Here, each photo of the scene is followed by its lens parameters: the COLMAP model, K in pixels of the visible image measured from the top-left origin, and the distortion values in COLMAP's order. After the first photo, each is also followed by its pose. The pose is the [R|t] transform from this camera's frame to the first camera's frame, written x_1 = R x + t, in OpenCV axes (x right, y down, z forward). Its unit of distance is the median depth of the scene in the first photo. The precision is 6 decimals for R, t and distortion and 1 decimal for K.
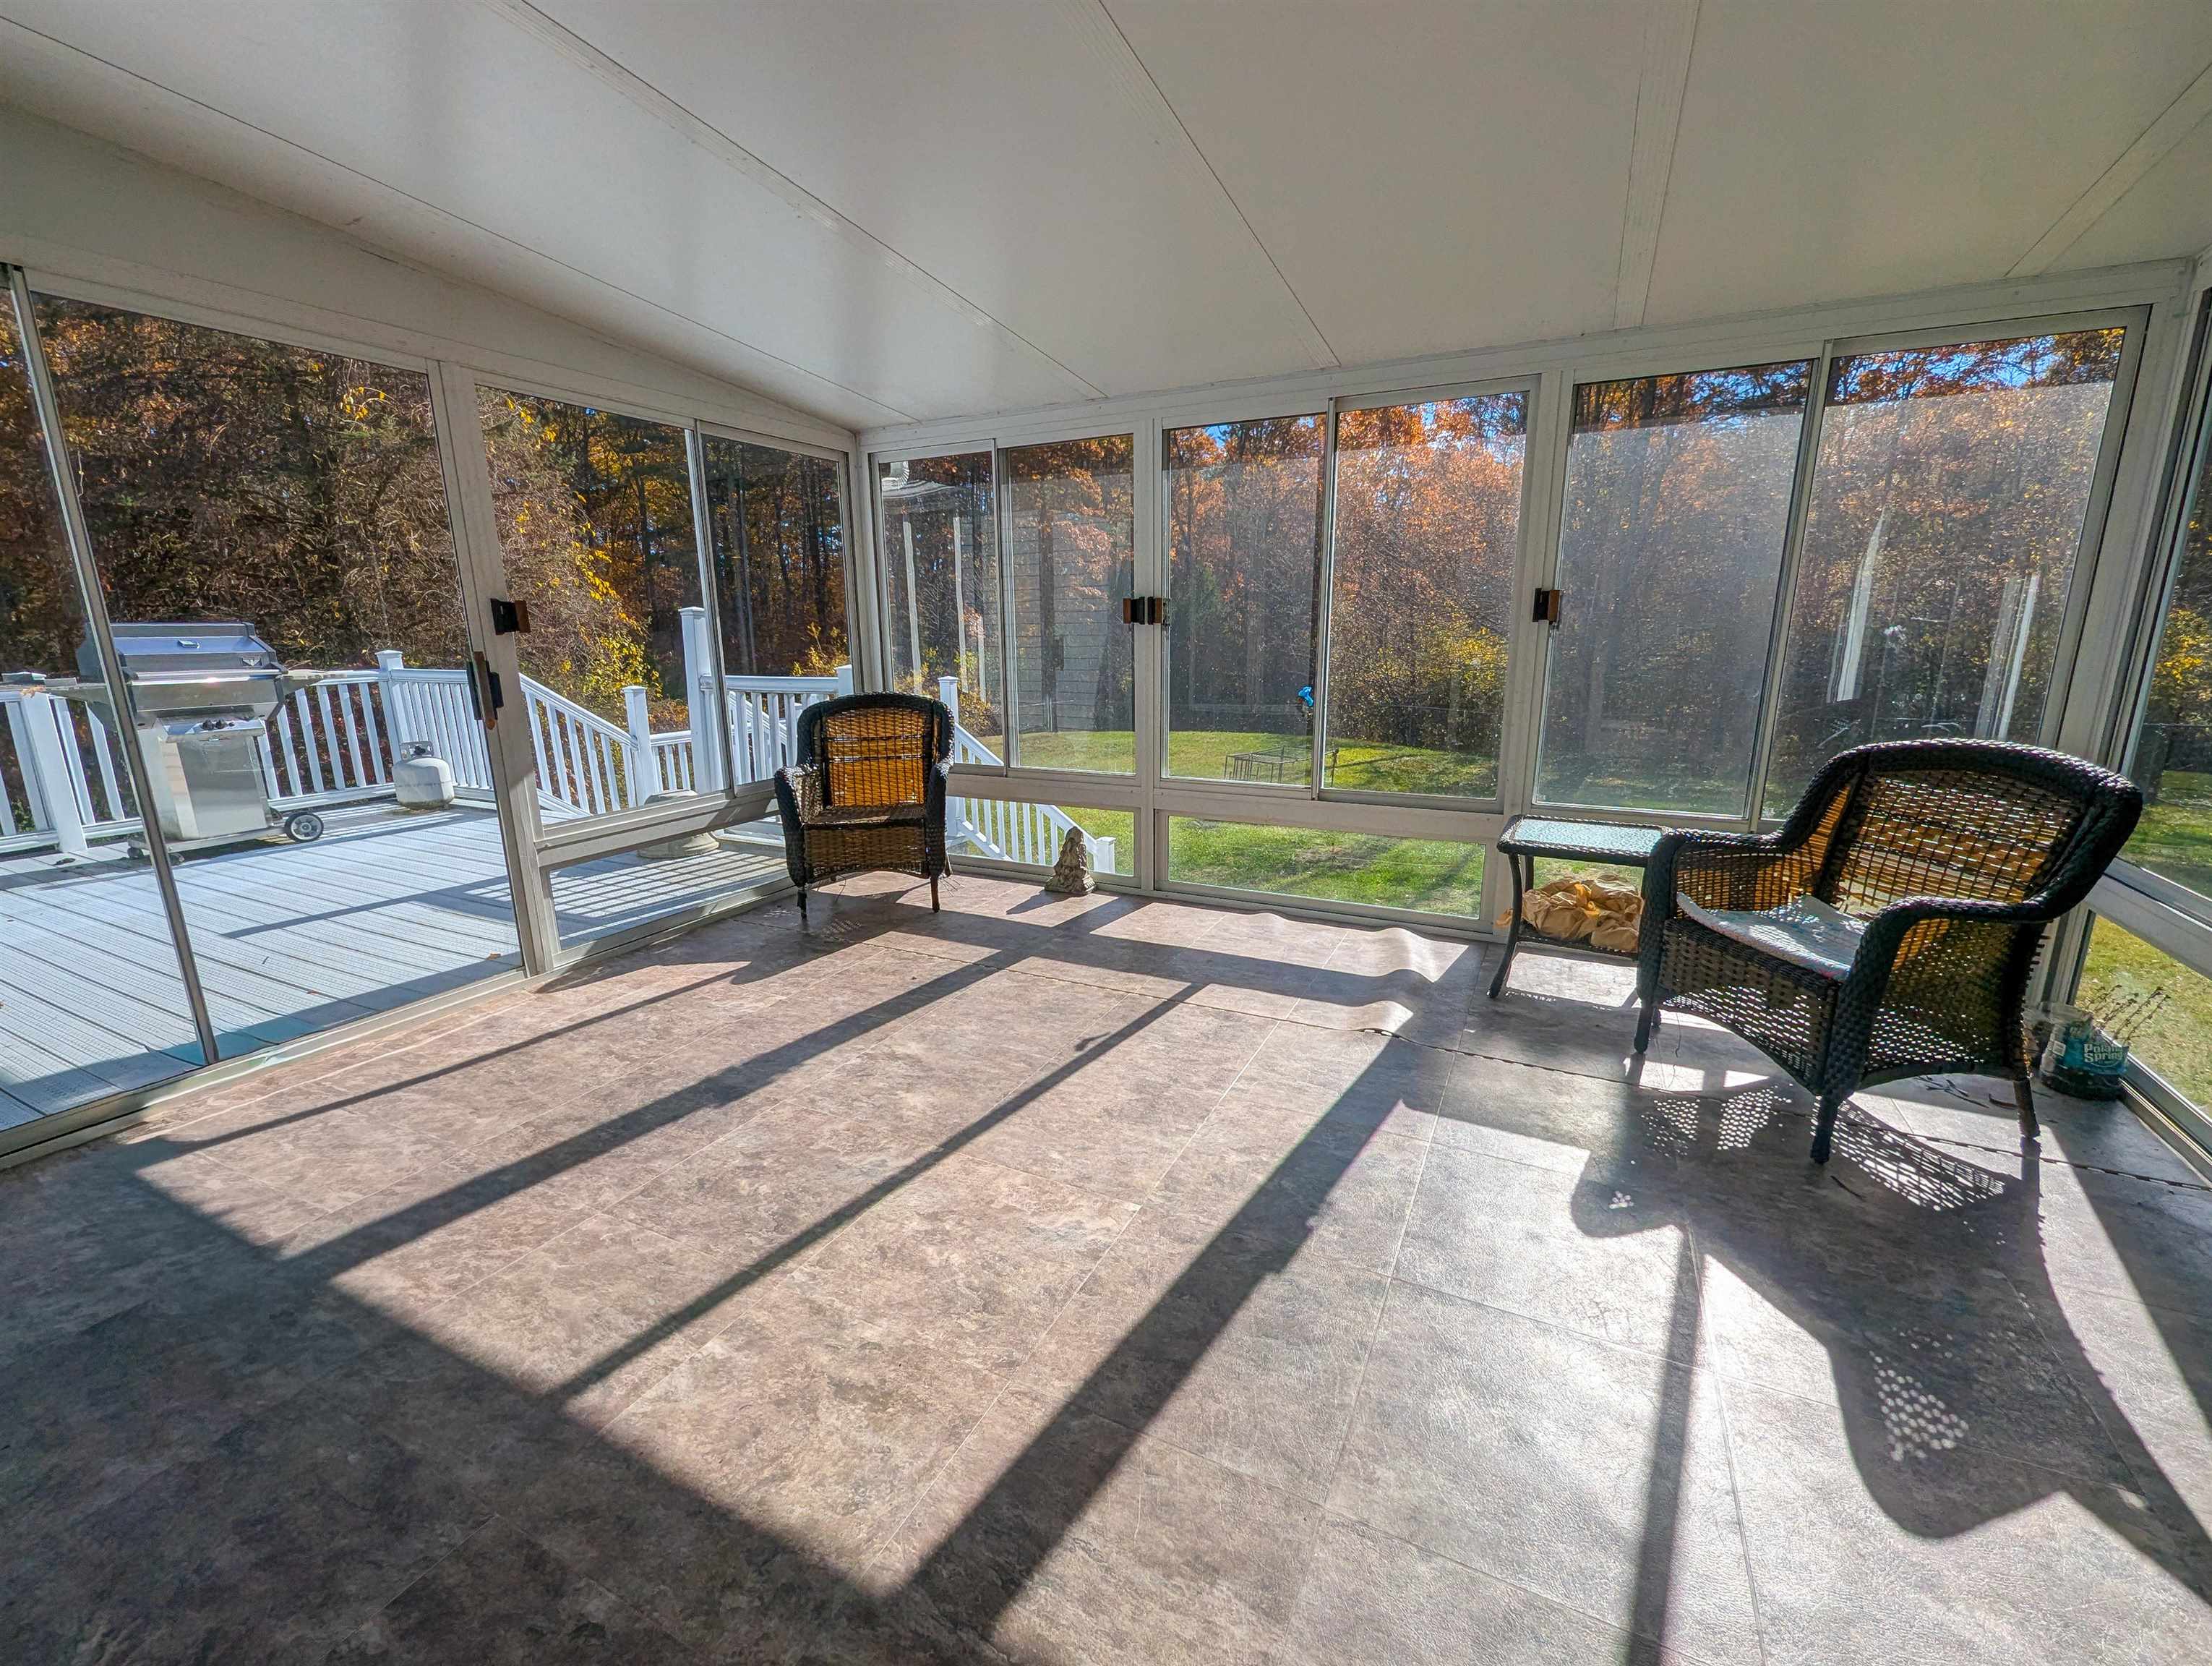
lens RADIAL K [[921.0, 0, 1118.5], [0, 921.0, 830.4], [0, 0, 1]] dist [0.005152, -0.003606]
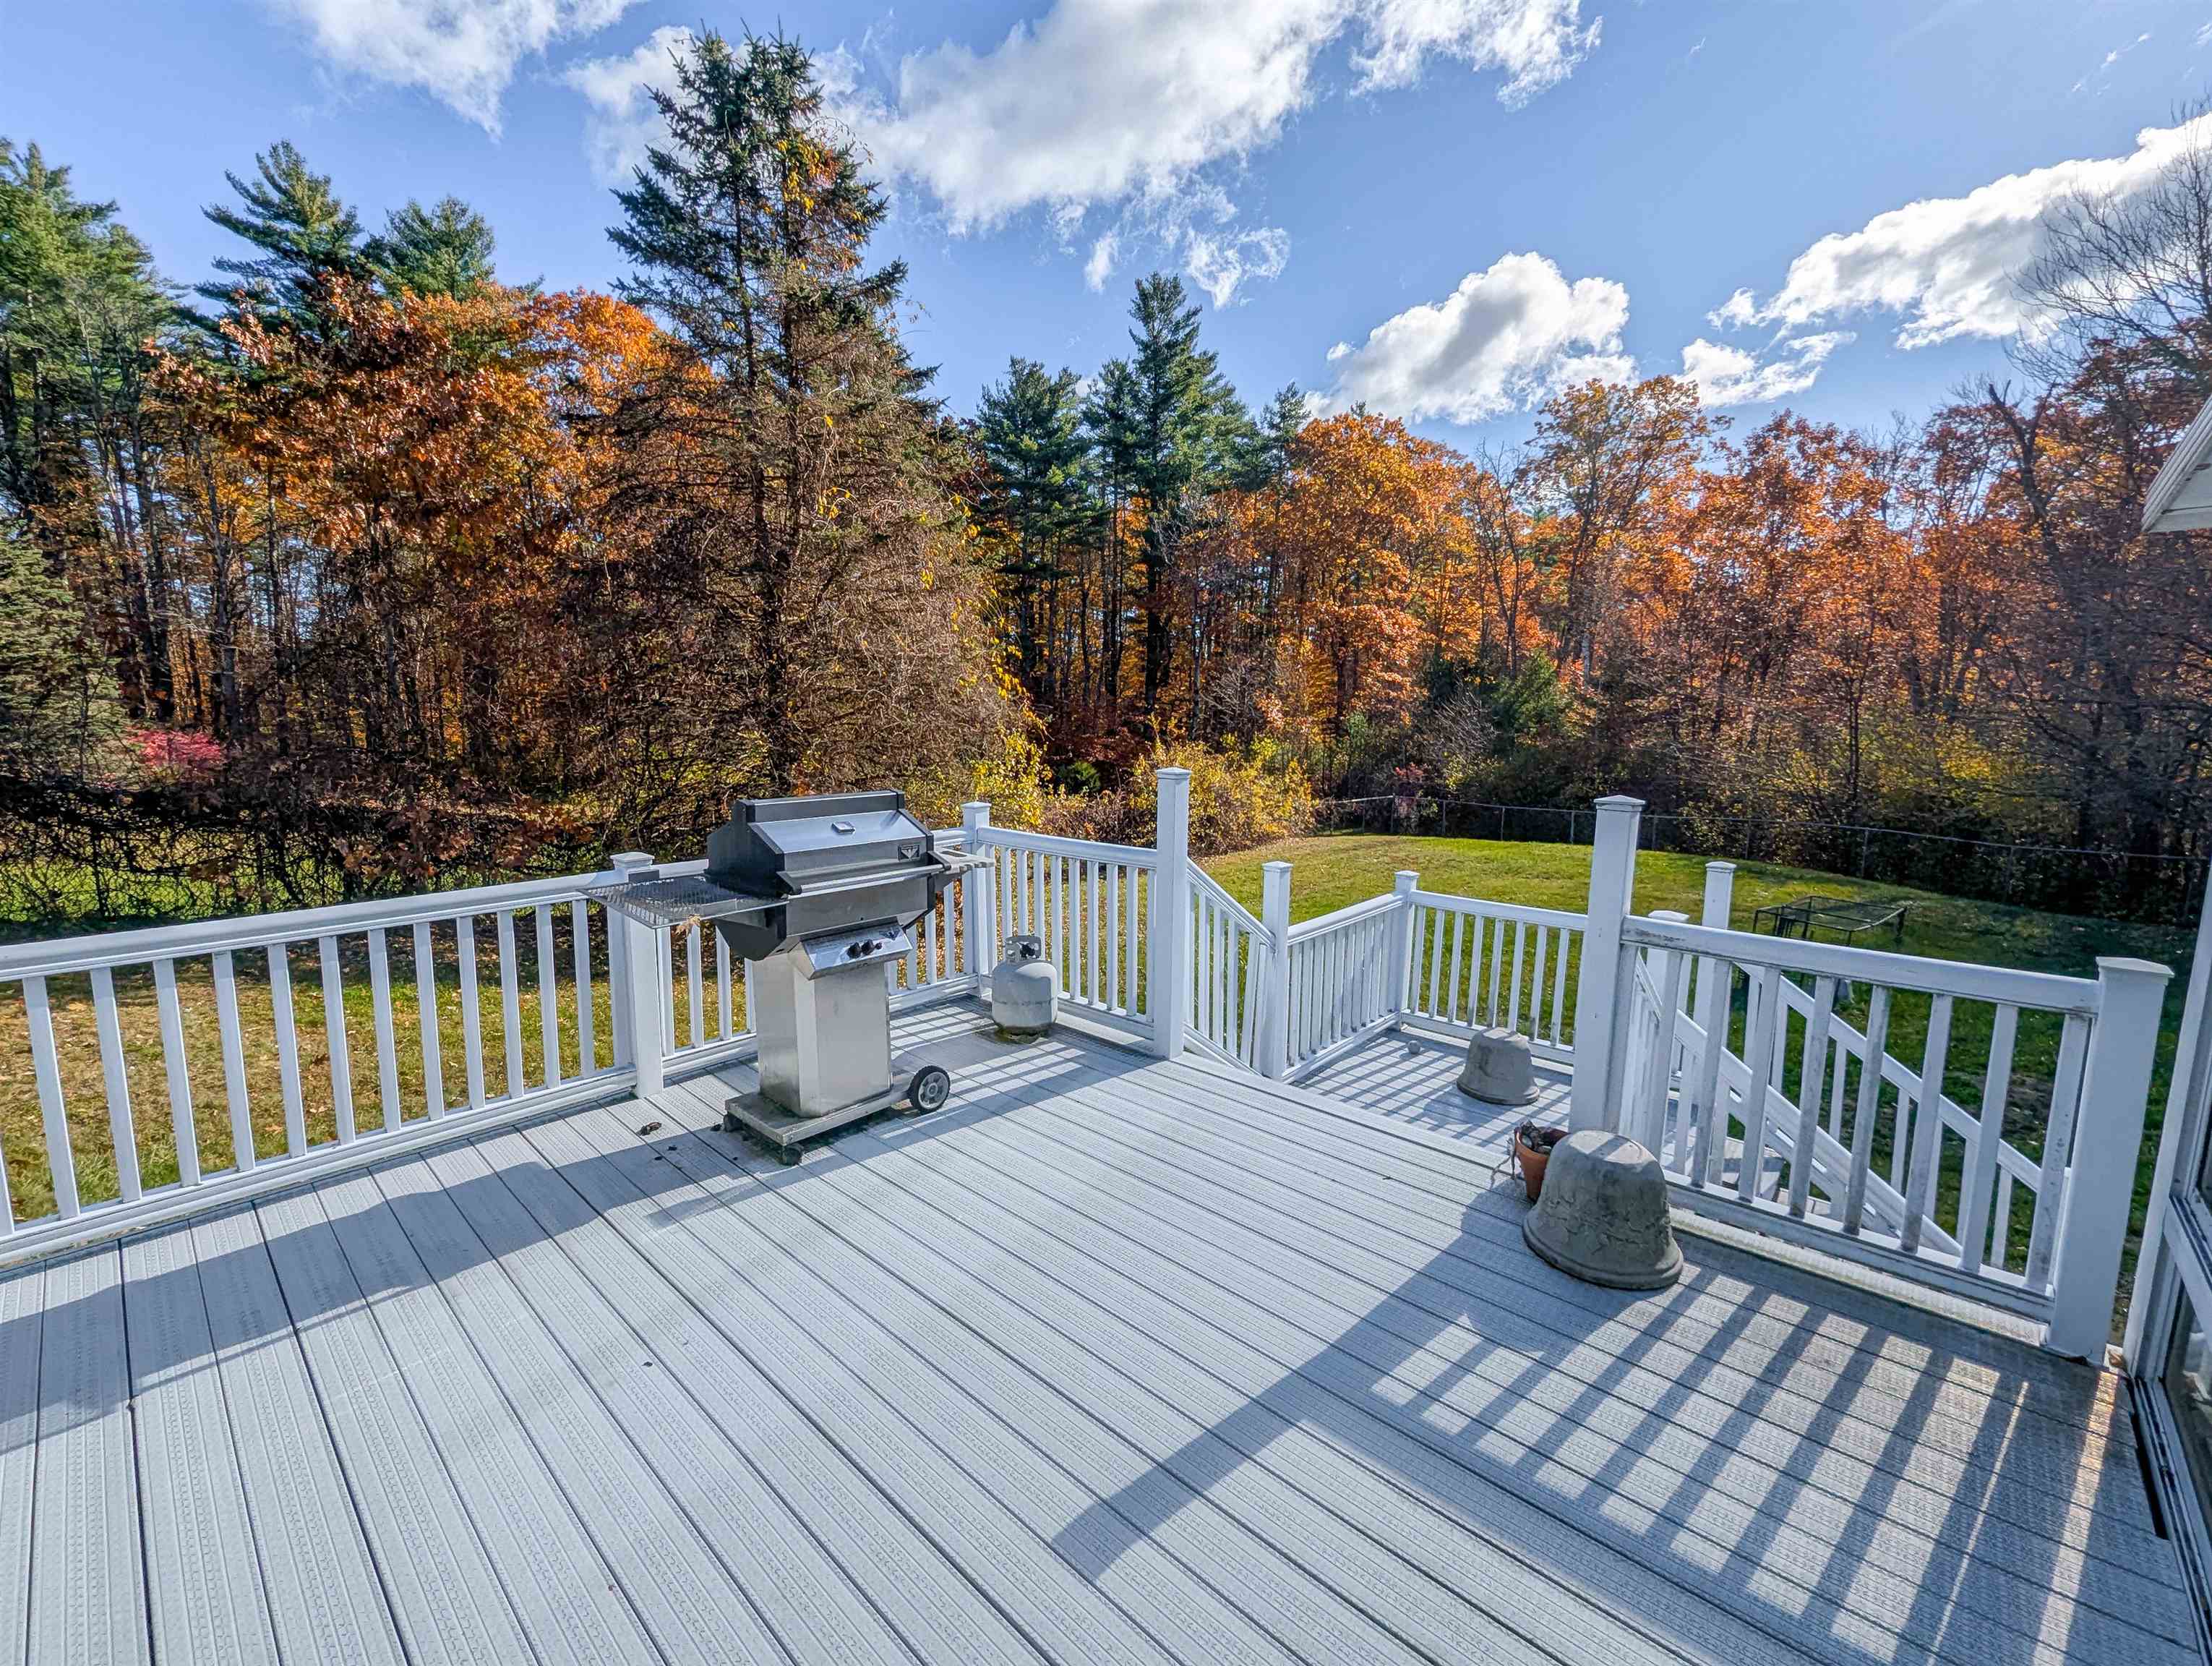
lens RADIAL K [[921.0, 0, 1102.9], [0, 921.0, 820.1], [0, 0, 1]] dist [0.005152, -0.003606]
pose [[0.963205, 0.051501, -0.263787, -0.263158], [-0.075613, 0.993753, -0.082078, -0.067858], [0.257912, 0.099004, 0.961083, 0.162366]]
